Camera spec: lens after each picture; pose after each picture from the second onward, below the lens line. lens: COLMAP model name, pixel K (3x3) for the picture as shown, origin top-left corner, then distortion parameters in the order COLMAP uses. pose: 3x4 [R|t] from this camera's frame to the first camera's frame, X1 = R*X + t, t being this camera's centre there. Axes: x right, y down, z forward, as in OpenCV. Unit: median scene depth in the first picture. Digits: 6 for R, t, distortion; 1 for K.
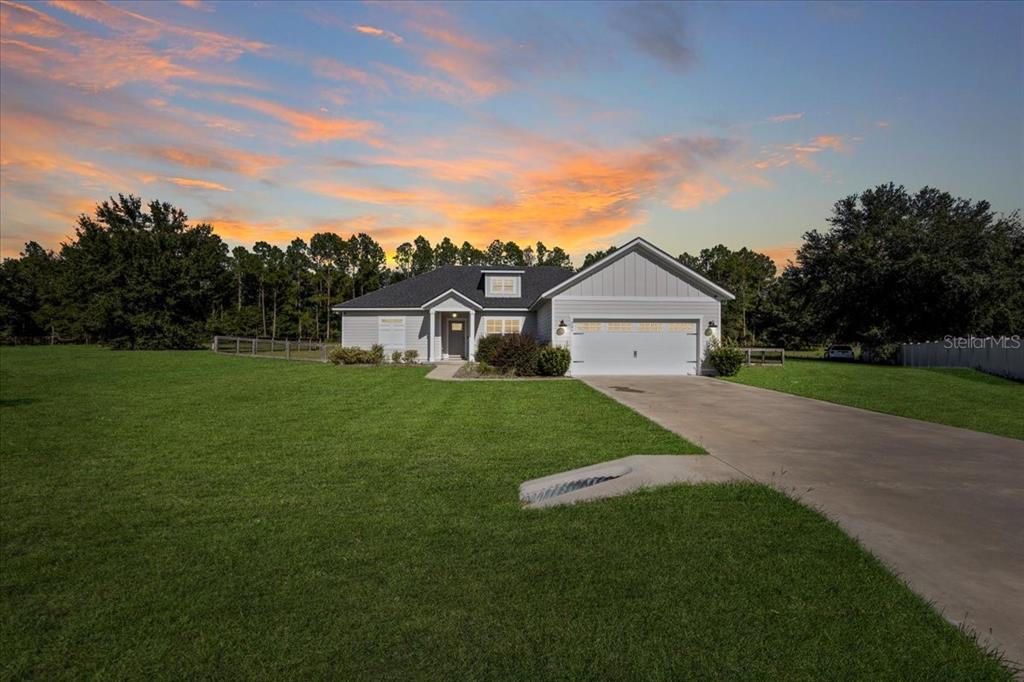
lens RADIAL K [[466.6, 0, 513.1], [0, 466.6, 336.5], [0, 0, 1]] dist [0.003040, 0.000942]
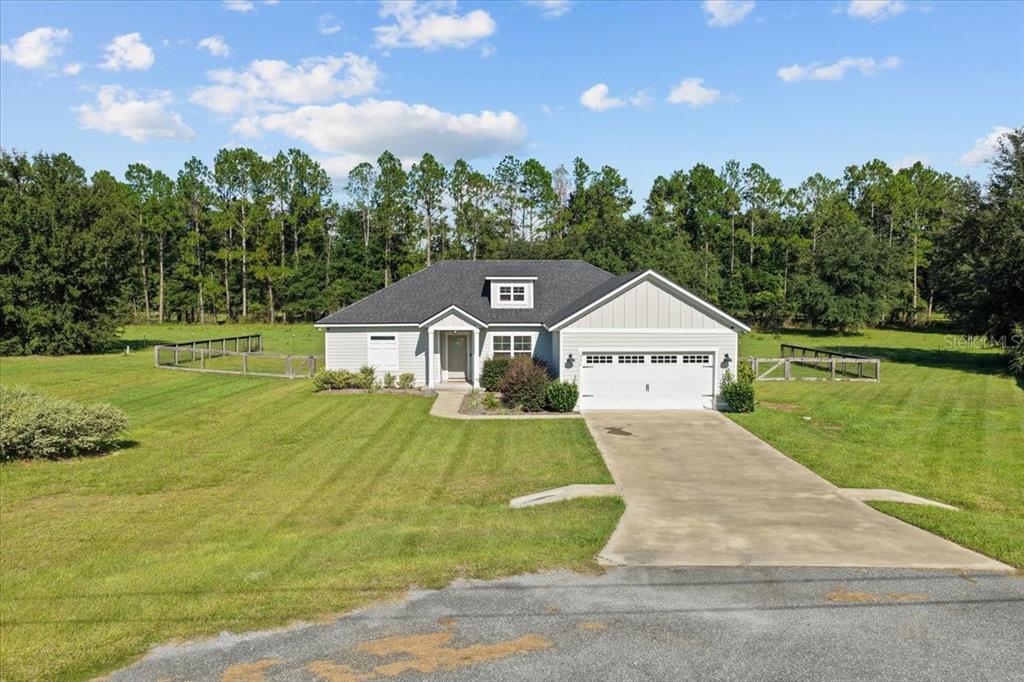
lens RADIAL K [[845.2, 0, 510.7], [0, 845.2, 344.4], [0, 0, 1]] dist [-0.011350, 0.045822]
pose [[0.999329, -0.001889, -0.036569, 0.032196], [0.004262, 0.997880, 0.064941, -0.120041], [0.036369, -0.065053, 0.997219, -0.536040]]
